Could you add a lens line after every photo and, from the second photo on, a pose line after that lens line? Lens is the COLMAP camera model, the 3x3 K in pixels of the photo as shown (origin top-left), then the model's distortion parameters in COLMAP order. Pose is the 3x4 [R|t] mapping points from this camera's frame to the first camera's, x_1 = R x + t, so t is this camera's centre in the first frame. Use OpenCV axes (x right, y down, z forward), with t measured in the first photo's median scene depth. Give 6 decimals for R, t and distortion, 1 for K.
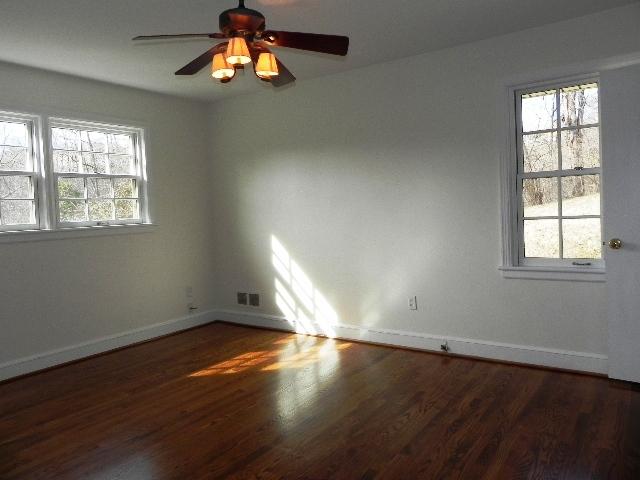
lens RADIAL K [[481.6, 0, 325.4], [0, 481.6, 224.4], [0, 0, 1]] dist [0.041282, -0.000304]
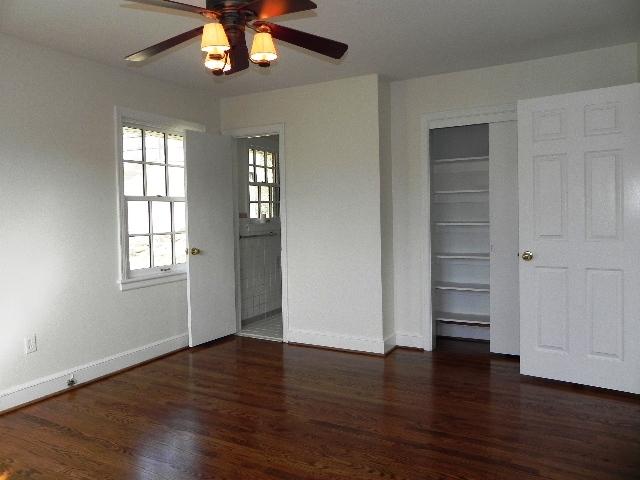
lens RADIAL K [[481.6, 0, 325.4], [0, 481.6, 224.4], [0, 0, 1]] dist [0.041282, -0.000304]
pose [[-0.093082, 0.009479, 0.995613, -0.792777], [0.041024, 0.999142, -0.005677, -0.014142], [-0.994813, 0.040316, -0.093391, 0.682838]]
